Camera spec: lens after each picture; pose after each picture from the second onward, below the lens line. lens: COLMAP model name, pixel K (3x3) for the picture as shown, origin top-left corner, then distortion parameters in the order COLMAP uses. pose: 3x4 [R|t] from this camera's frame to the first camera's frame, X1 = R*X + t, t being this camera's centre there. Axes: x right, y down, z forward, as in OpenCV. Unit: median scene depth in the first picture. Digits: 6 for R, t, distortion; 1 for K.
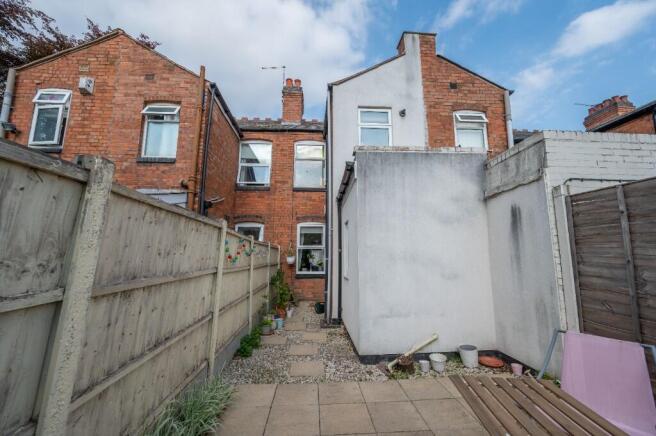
lens RADIAL K [[262.8, 0, 325.2], [0, 262.8, 219.1], [0, 0, 1]] dist [-0.003461, -0.000196]
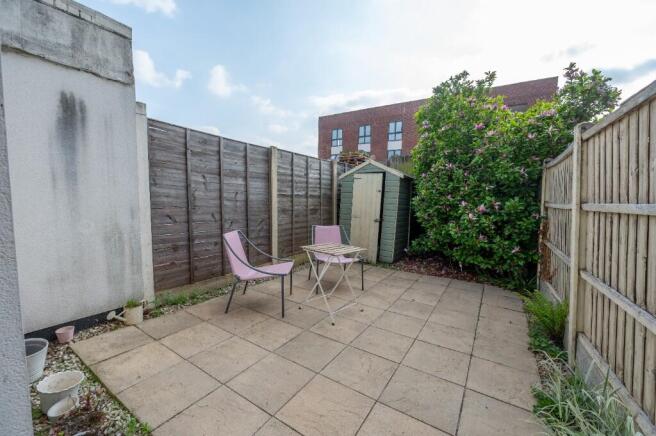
lens RADIAL K [[262.8, 0, 325.2], [0, 262.8, 219.1], [0, 0, 1]] dist [-0.003461, -0.000196]
pose [[-0.806135, -0.075159, 0.586939, -0.245431], [-0.115039, 0.992882, -0.030859, 0.255404], [-0.580442, -0.092398, -0.809043, 1.421678]]
